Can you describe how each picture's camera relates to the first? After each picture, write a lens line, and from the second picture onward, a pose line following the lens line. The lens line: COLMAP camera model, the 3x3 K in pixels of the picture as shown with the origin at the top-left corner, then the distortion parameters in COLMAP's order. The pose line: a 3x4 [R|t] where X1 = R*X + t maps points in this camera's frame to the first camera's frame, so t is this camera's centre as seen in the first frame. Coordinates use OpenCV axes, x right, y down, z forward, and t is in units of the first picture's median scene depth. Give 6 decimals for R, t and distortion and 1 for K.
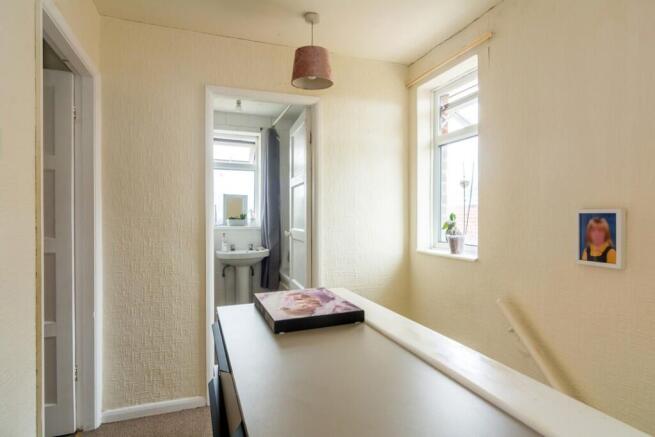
lens RADIAL K [[368.0, 0, 325.1], [0, 368.0, 217.9], [0, 0, 1]] dist [-0.015952, -0.000110]
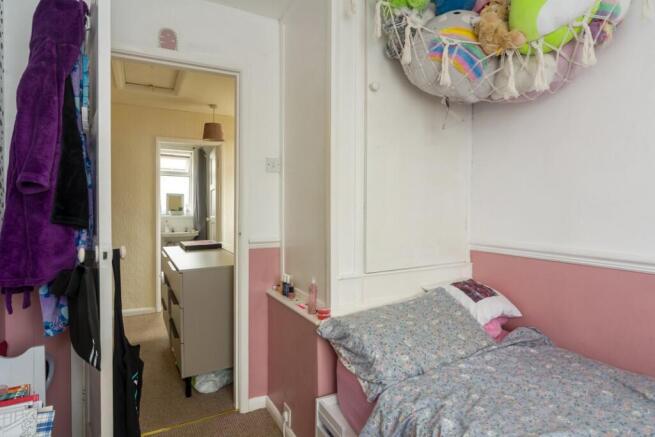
lens RADIAL K [[368.0, 0, 325.1], [0, 368.0, 217.9], [0, 0, 1]] dist [-0.015952, -0.000110]
pose [[0.990525, 0.006337, 0.137186, 0.147693], [-0.008785, 0.999813, 0.017248, 0.002806], [-0.137051, -0.018290, 0.990395, -0.527777]]
